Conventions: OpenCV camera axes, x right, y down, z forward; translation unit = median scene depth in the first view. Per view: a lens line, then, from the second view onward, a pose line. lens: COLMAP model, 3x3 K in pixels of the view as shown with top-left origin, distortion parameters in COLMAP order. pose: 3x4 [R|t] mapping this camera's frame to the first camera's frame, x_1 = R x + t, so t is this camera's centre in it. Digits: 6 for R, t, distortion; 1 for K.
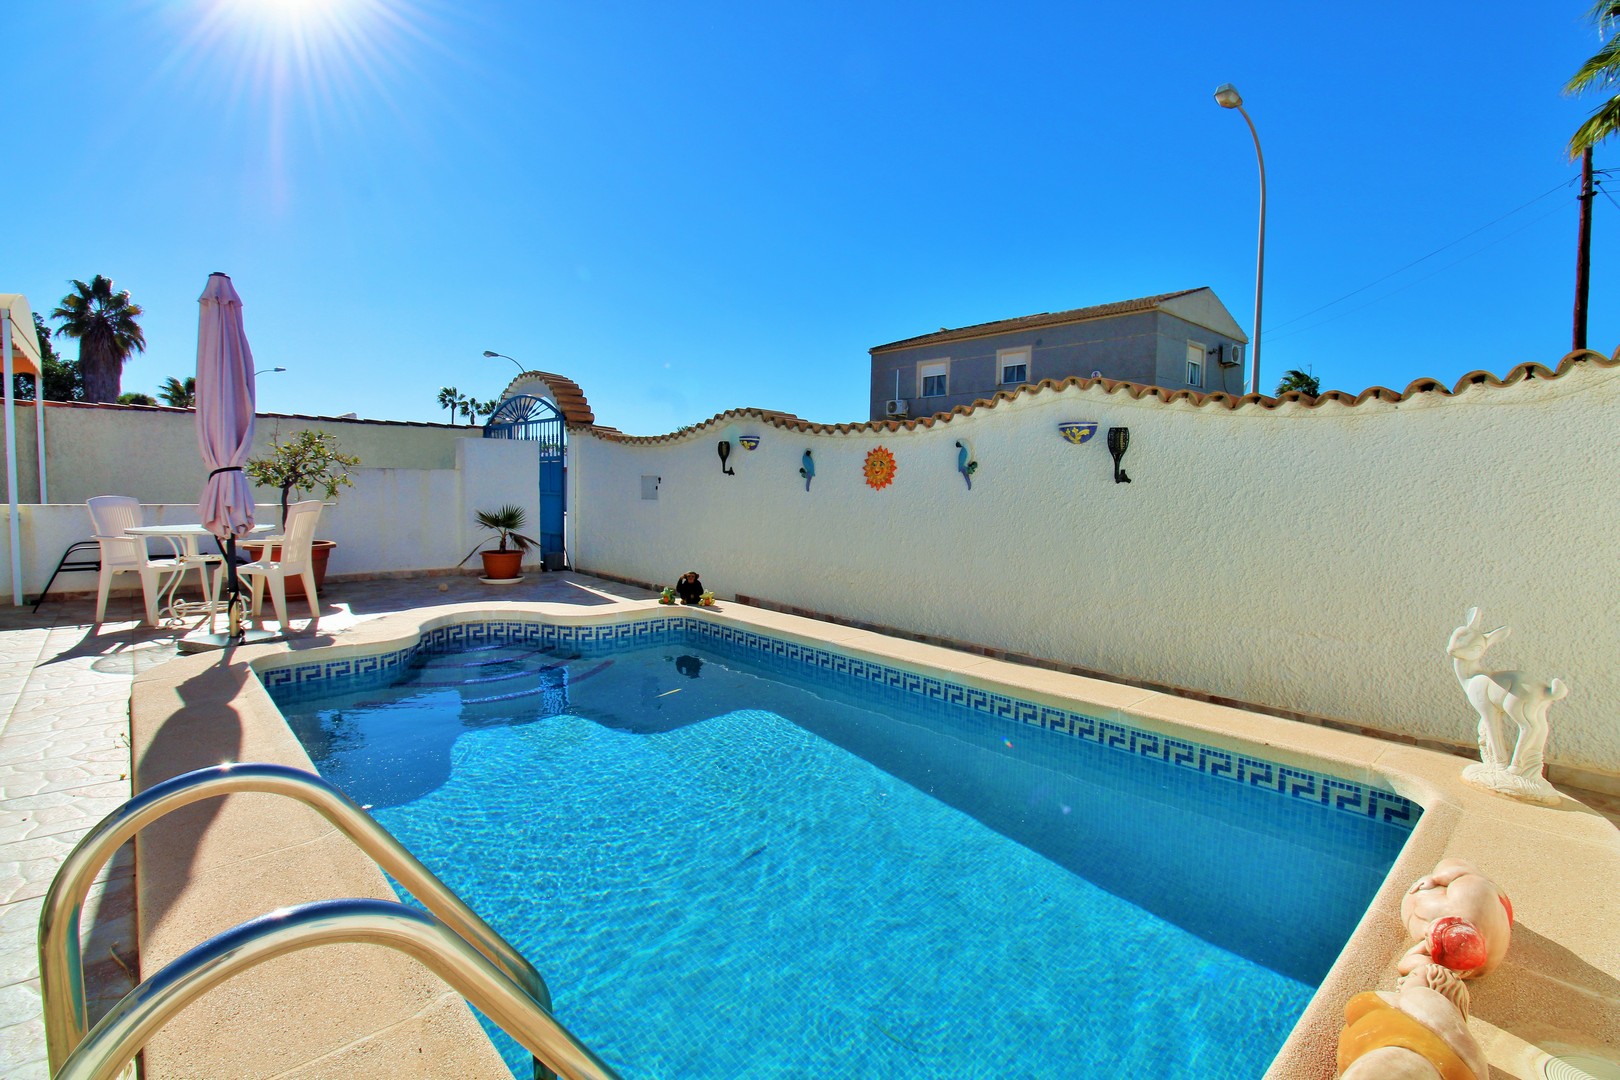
lens RADIAL K [[742.4, 0, 810.0], [0, 742.4, 540.0], [0, 0, 1]] dist [-0.014699, -0.006753]
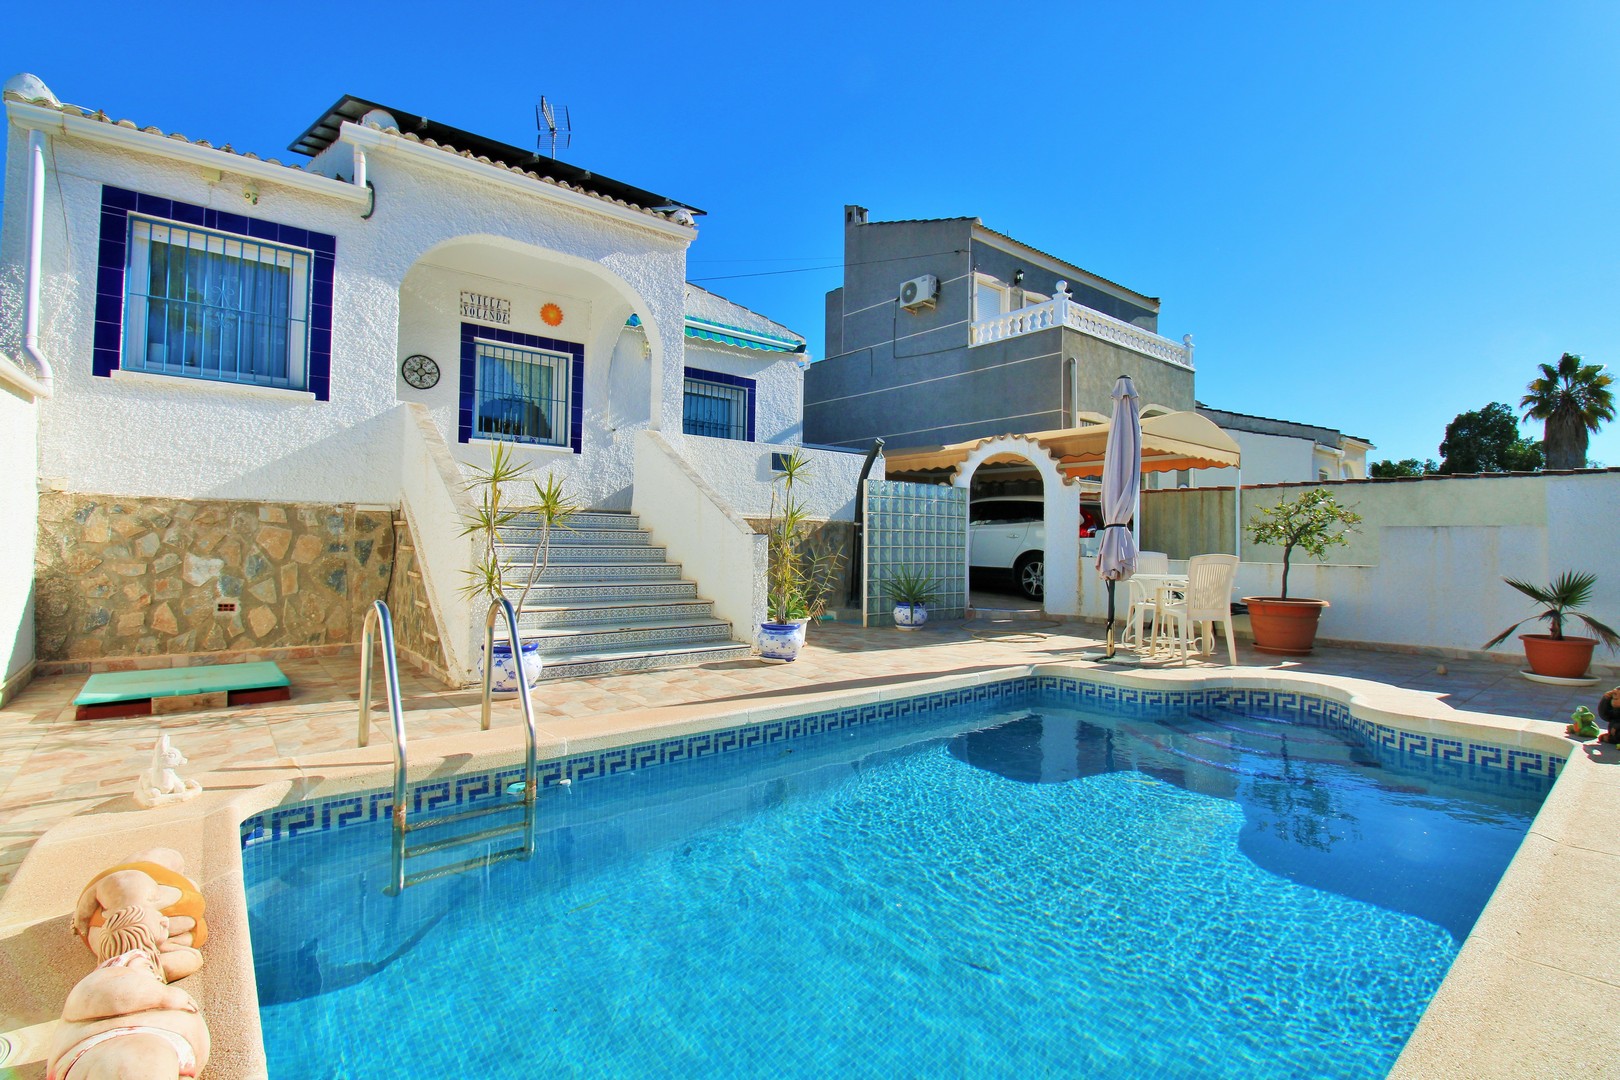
lens RADIAL K [[742.4, 0, 810.0], [0, 742.4, 540.0], [0, 0, 1]] dist [-0.014699, -0.006753]
pose [[-0.062872, -0.025400, -0.997698, 0.314344], [-0.090129, 0.995736, -0.019670, 0.001511], [0.993944, 0.088685, -0.064893, 0.333793]]
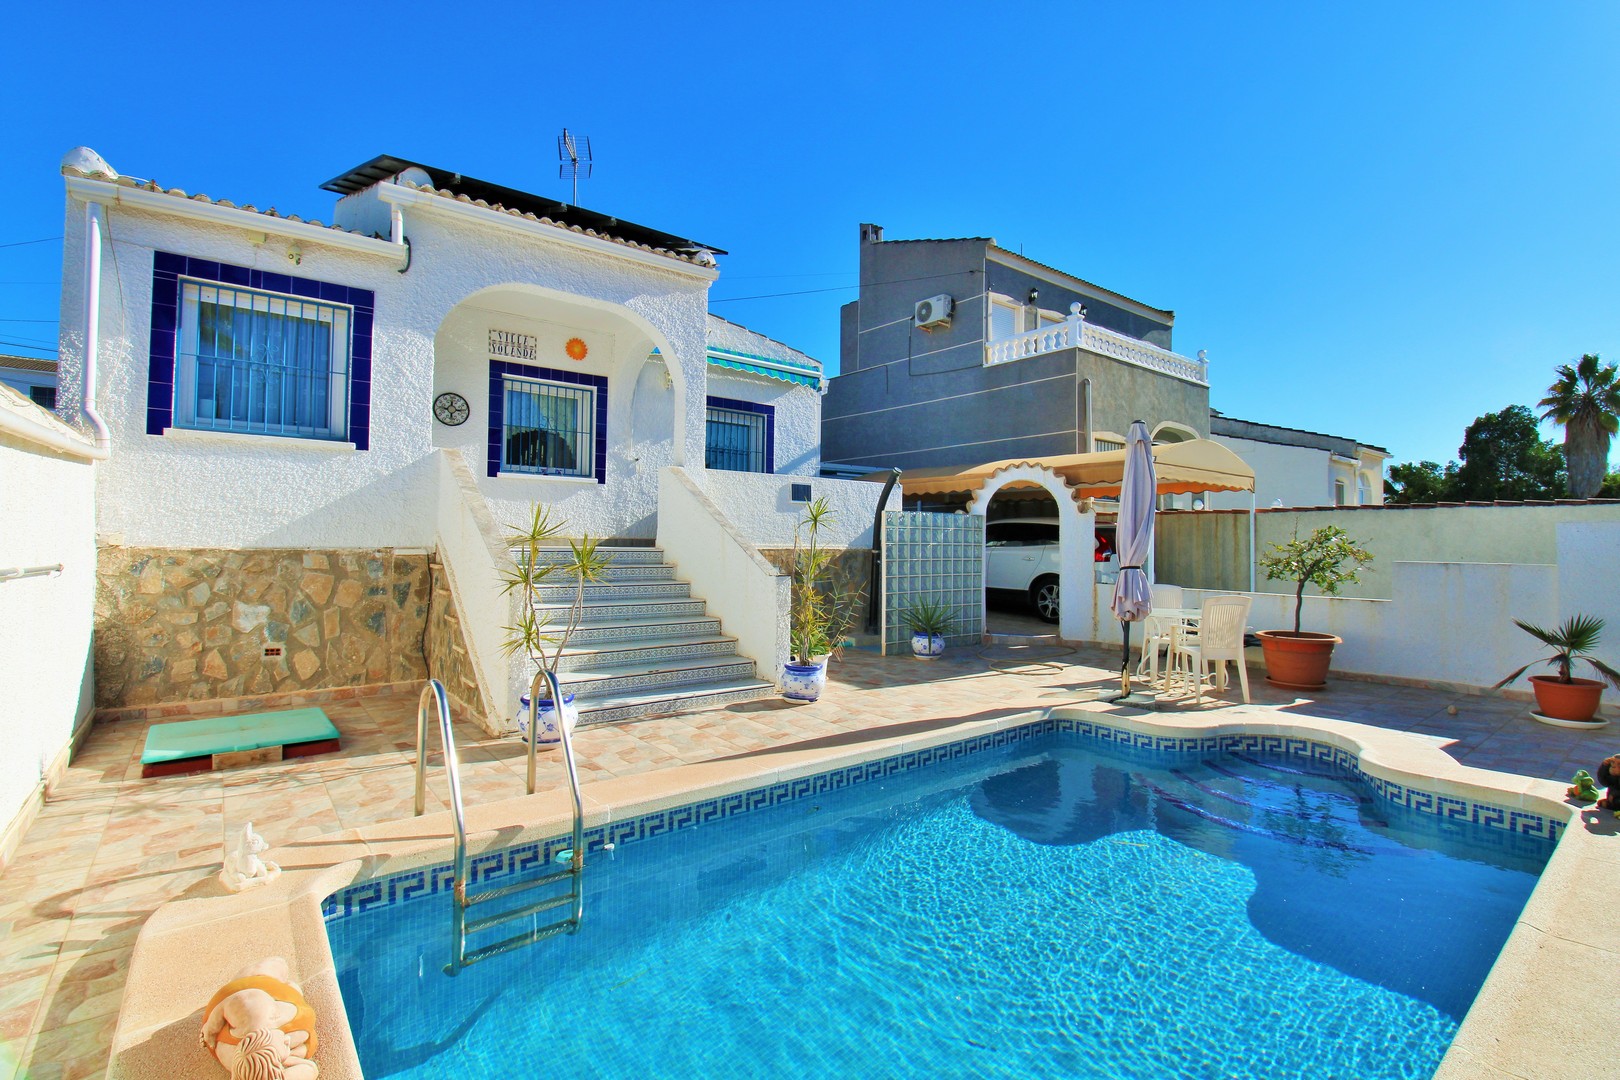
lens RADIAL K [[742.1, 0, 812.5], [0, 742.1, 536.2], [0, 0, 1]] dist [-0.014243, -0.007208]
pose [[-0.078022, -0.028904, -0.996533, 0.339487], [-0.087208, 0.995946, -0.022059, -0.044029], [0.993130, 0.085184, -0.080226, 0.322590]]
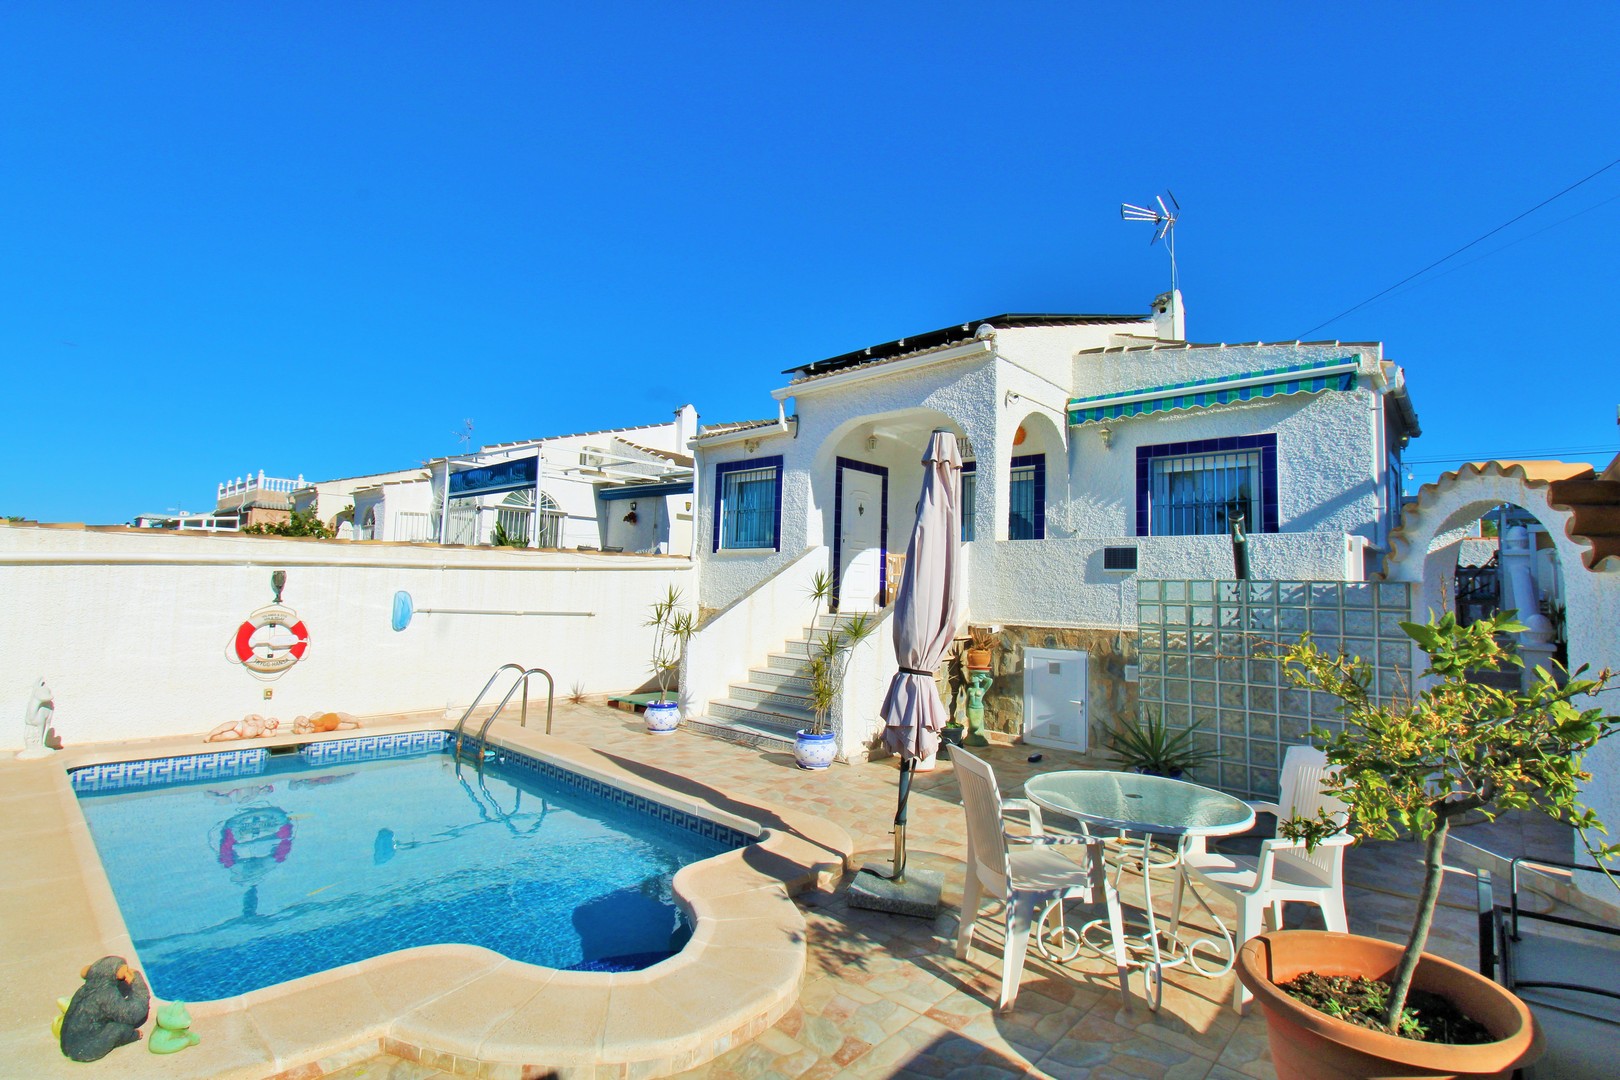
lens RADIAL K [[745.3, 0, 818.1], [0, 745.3, 531.2], [0, 0, 1]] dist [0.004035, -0.015153]
pose [[-0.993847, -0.056449, -0.095295, -0.356910], [-0.055682, 0.998391, -0.010700, -0.137890], [0.095746, -0.005328, -0.995392, 1.073449]]
